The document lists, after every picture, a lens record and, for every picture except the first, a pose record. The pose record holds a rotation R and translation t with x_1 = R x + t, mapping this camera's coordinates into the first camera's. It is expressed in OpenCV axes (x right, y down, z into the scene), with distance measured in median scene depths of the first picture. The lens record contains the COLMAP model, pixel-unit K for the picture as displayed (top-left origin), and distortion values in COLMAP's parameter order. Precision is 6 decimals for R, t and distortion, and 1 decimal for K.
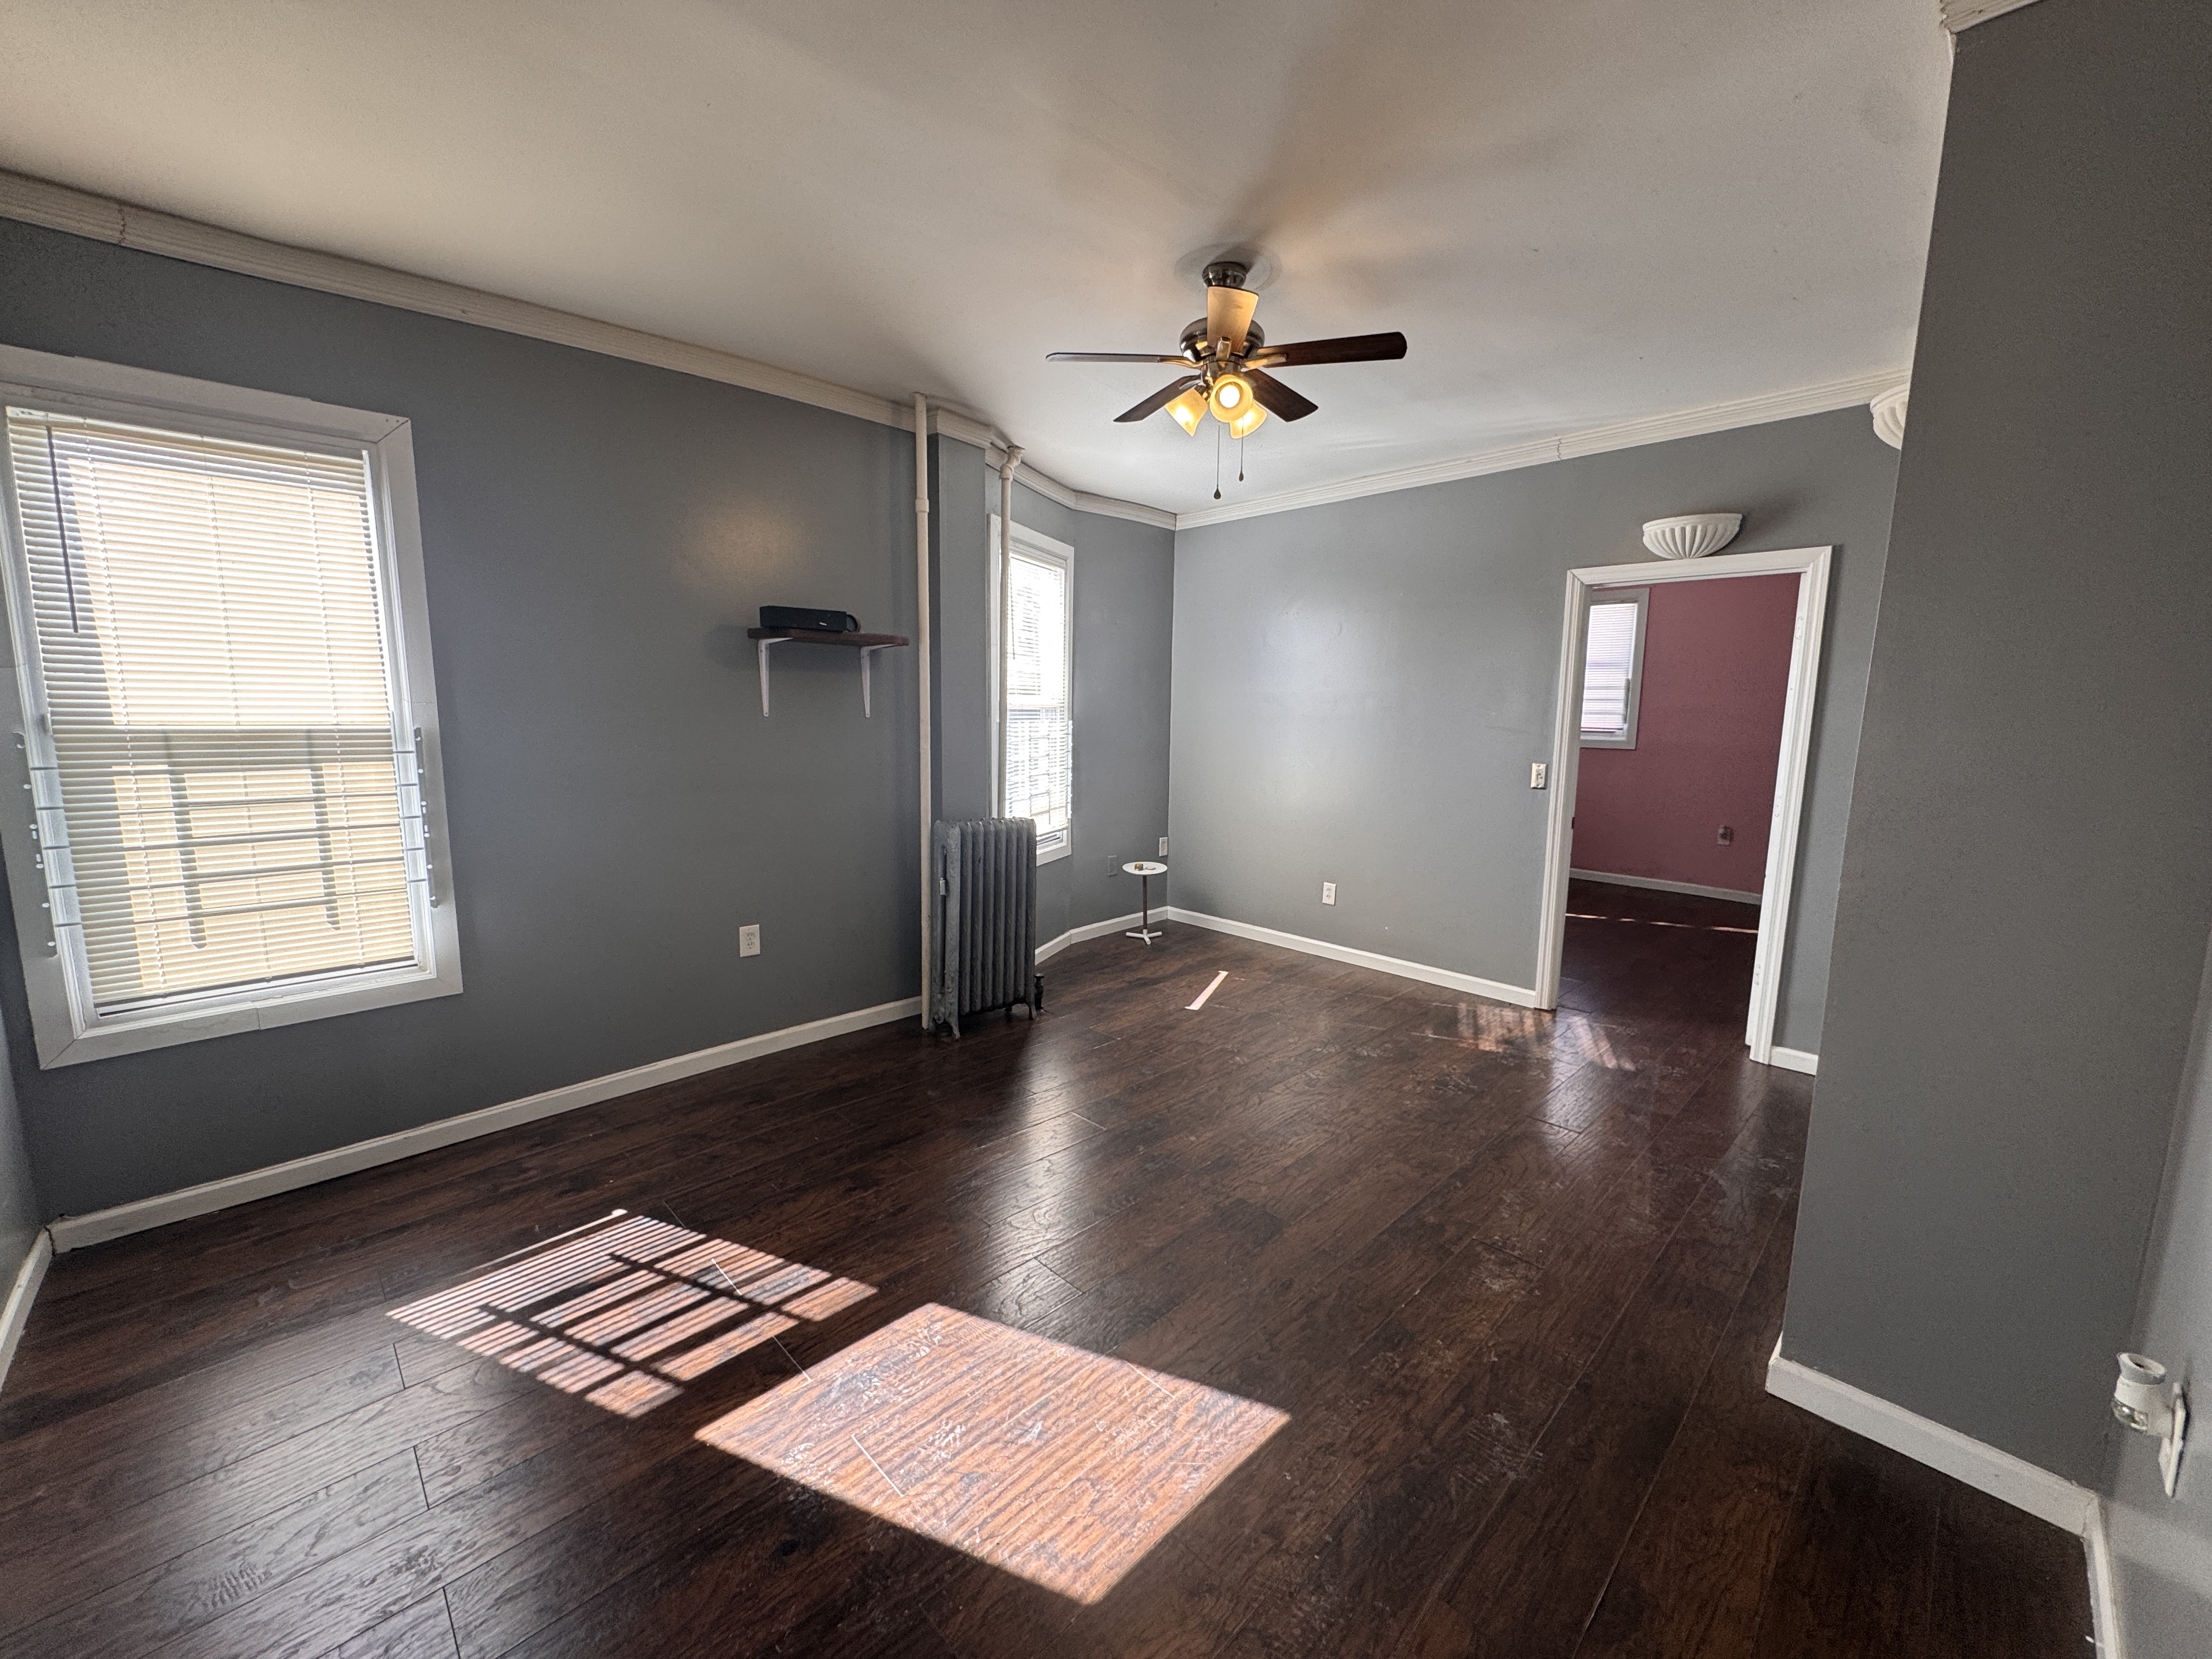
lens RADIAL K [[873.1, 0, 1103.0], [0, 873.1, 824.7], [0, 0, 1]] dist [-0.002025, -0.000127]
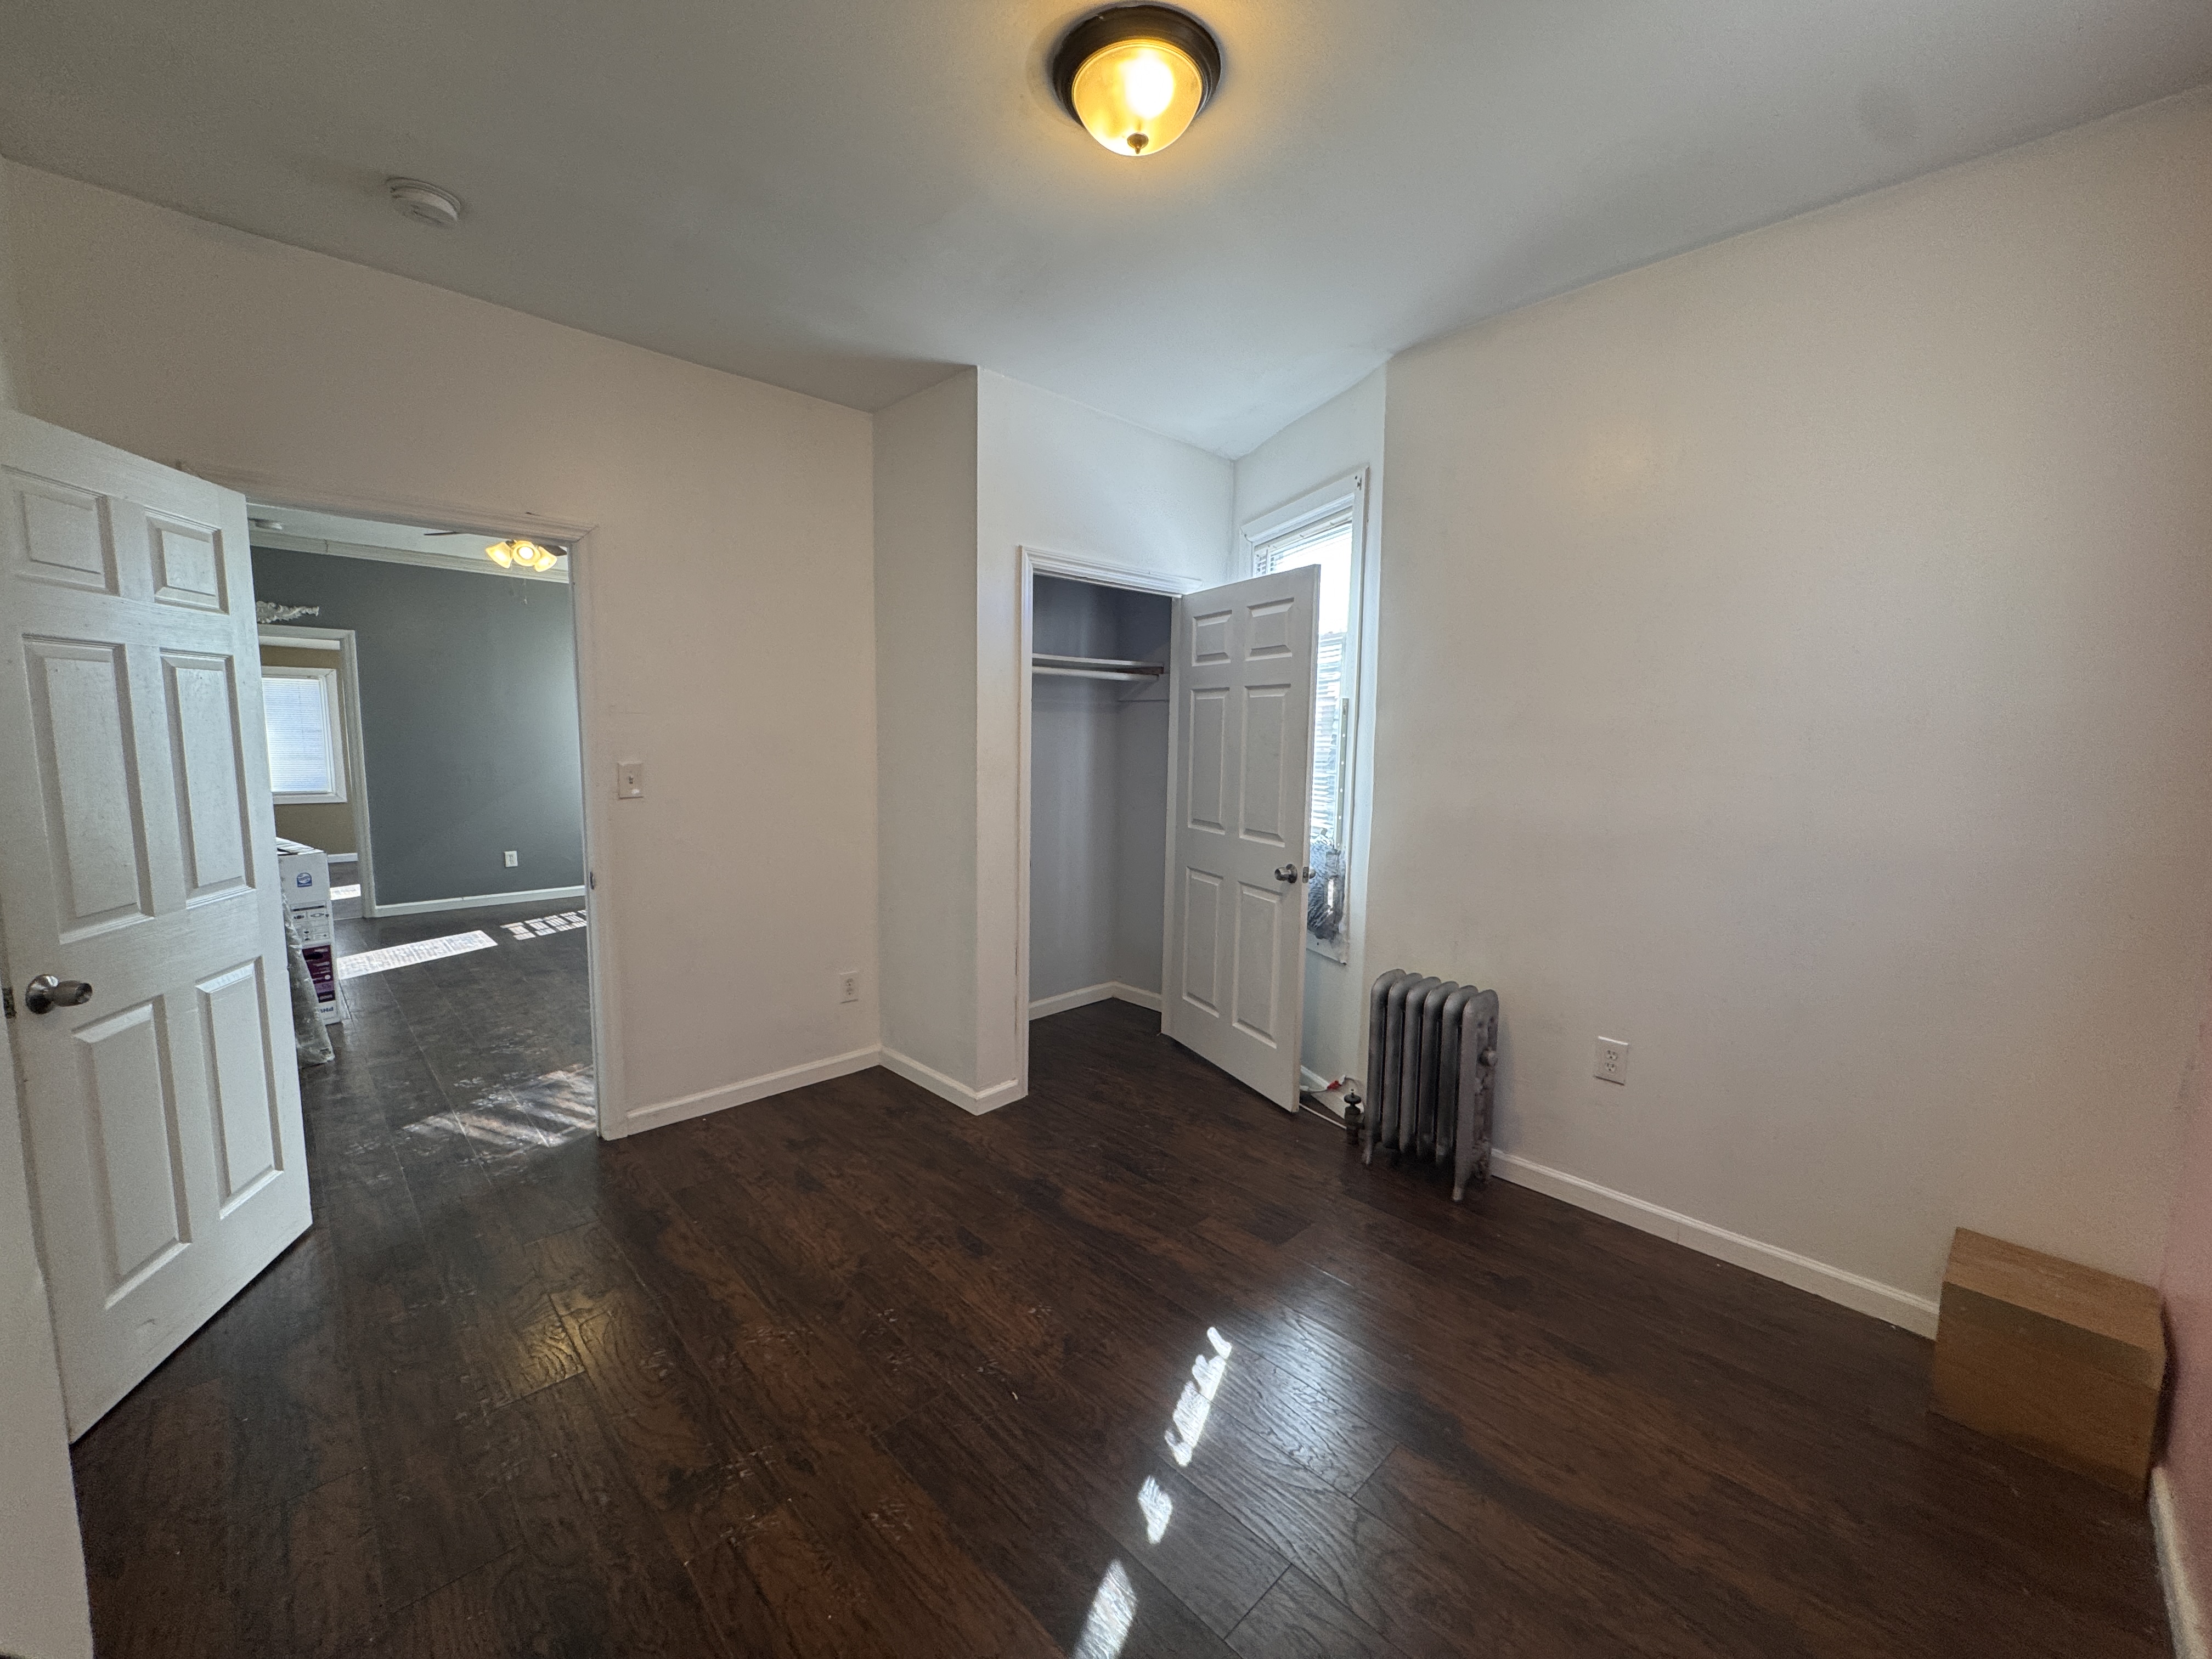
lens RADIAL K [[873.1, 0, 1101.5], [0, 873.1, 827.6], [0, 0, 1]] dist [-0.002025, -0.000127]
pose [[0.002368, 0.099508, -0.995034, 2.216045], [-0.142688, 0.984889, 0.098154, -0.300041], [0.989765, 0.141747, 0.016531, 2.508234]]
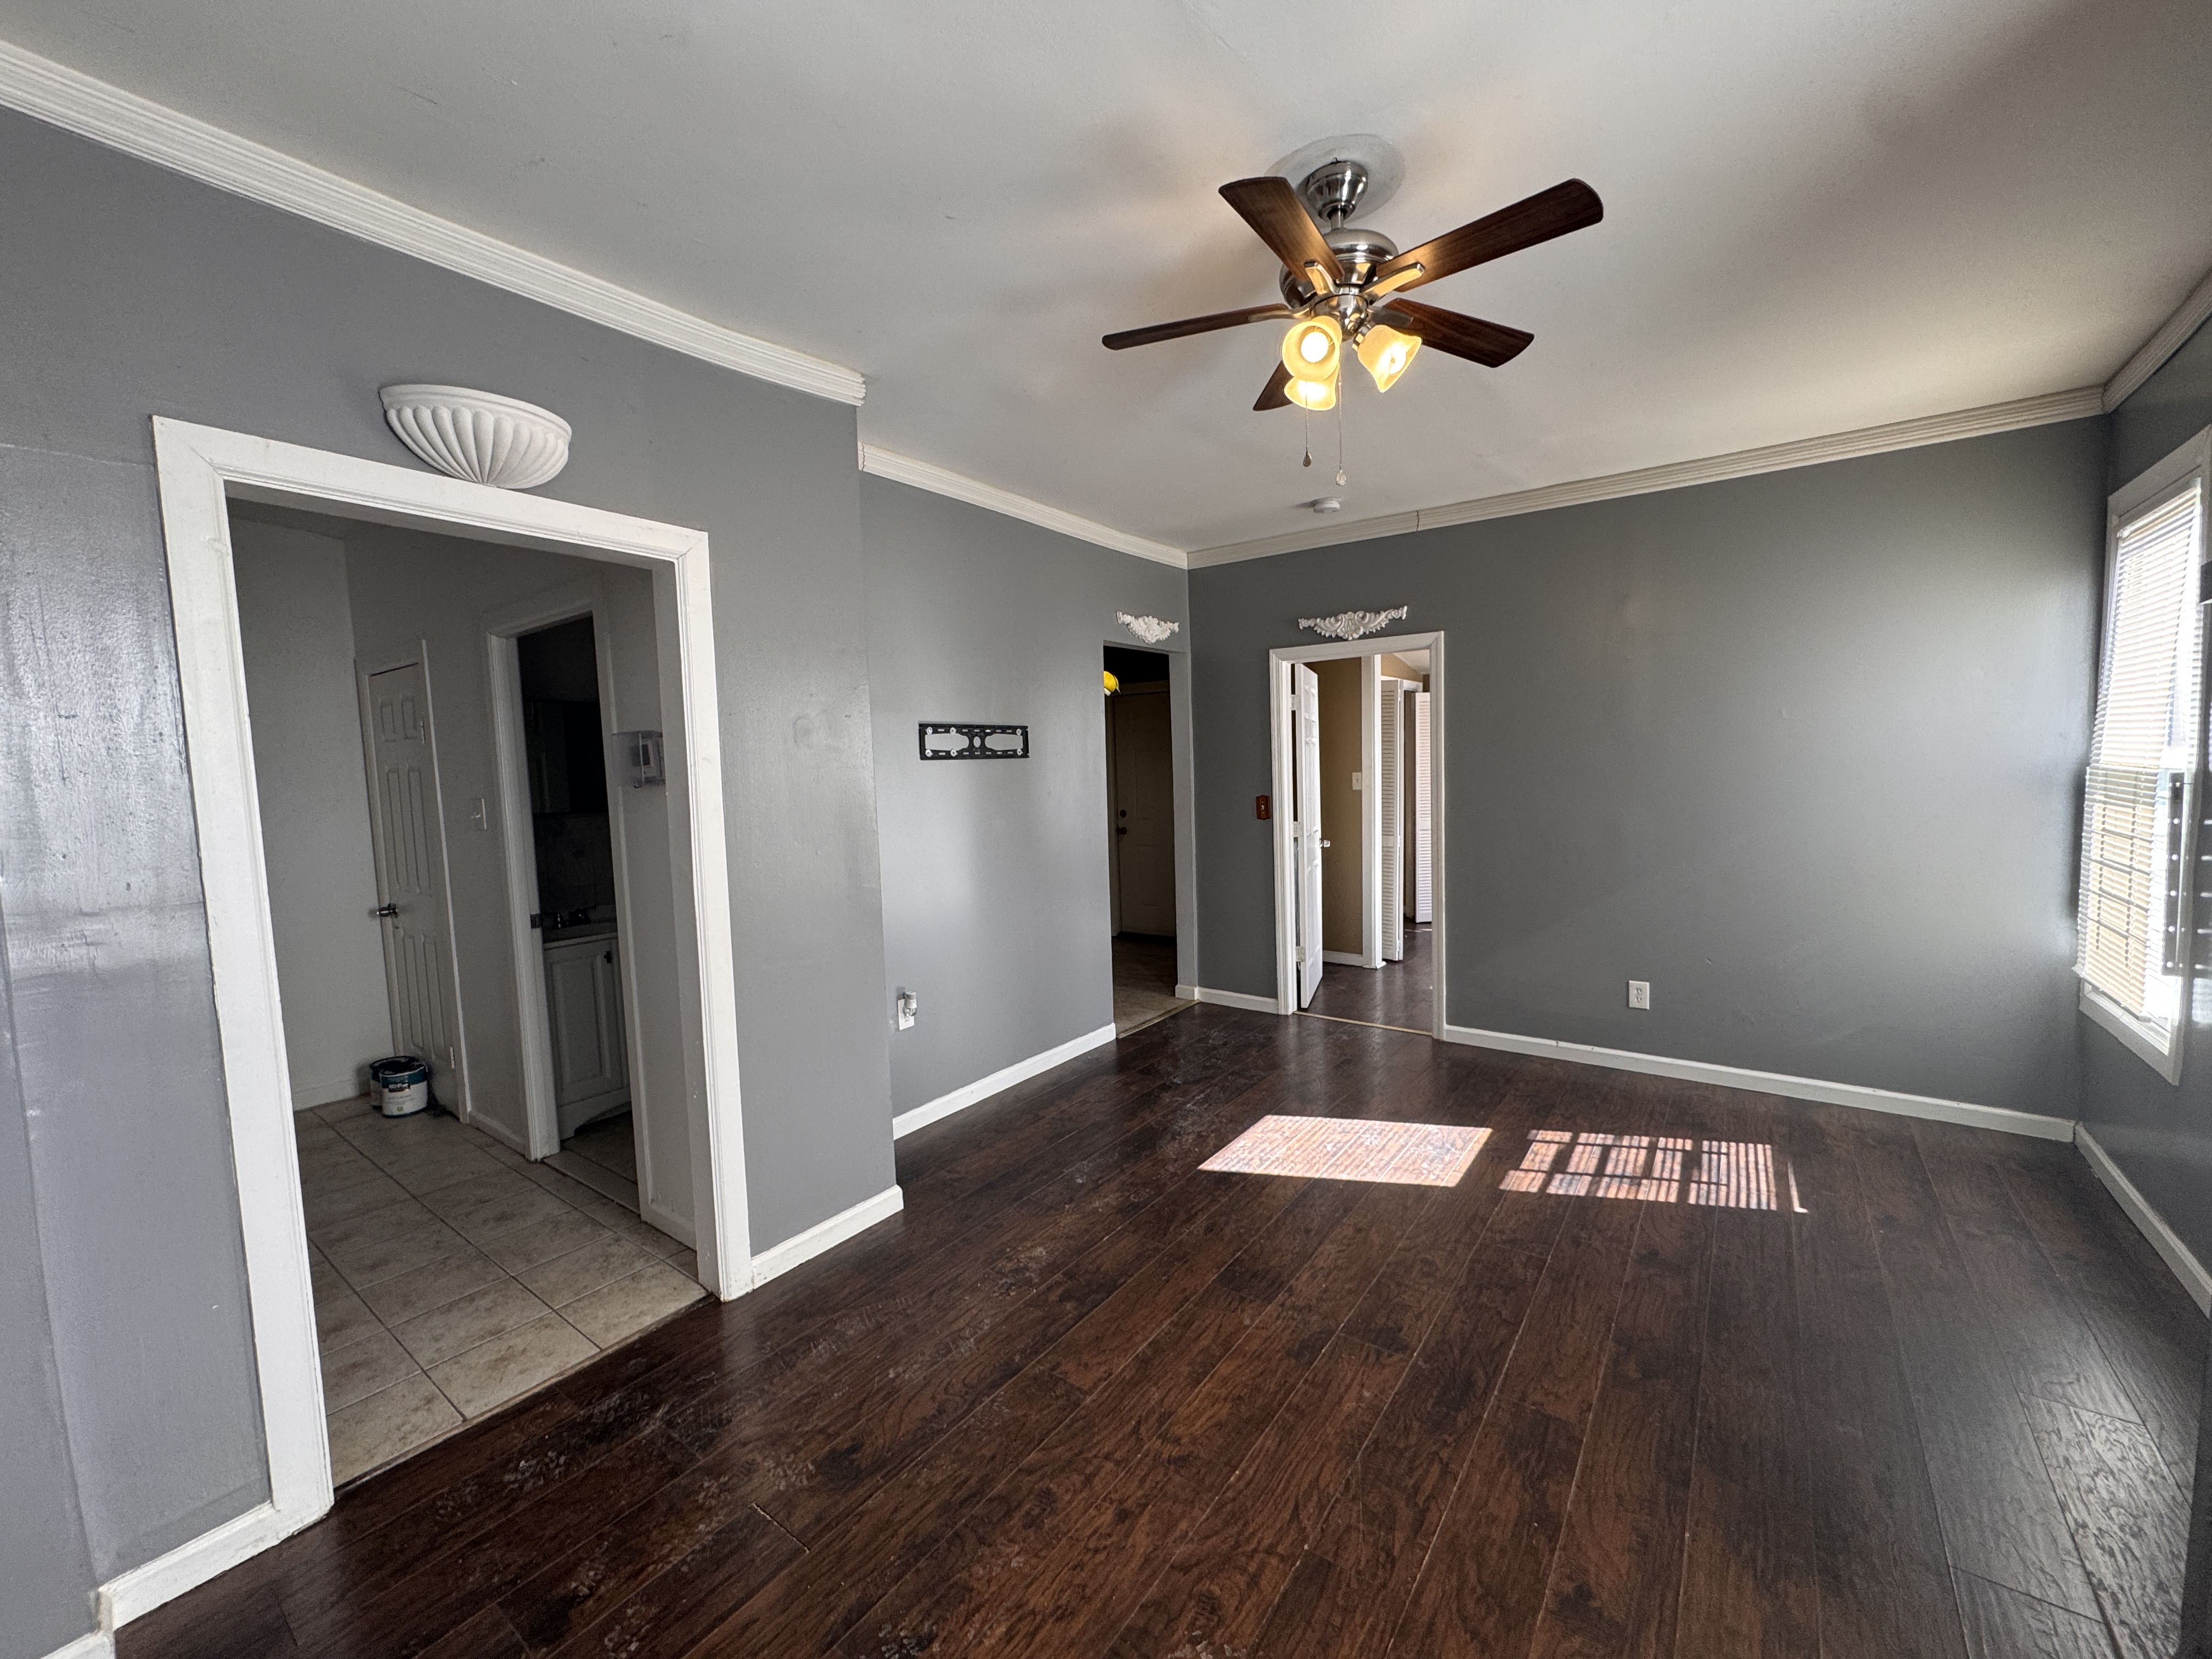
lens RADIAL K [[873.1, 0, 1109.9], [0, 873.1, 832.6], [0, 0, 1]] dist [-0.002025, -0.000127]
pose [[-0.986535, 0.033116, -0.160165, 0.505926], [-0.000790, 0.978311, 0.207141, -0.271249], [0.163551, 0.204478, -0.965111, 1.968787]]
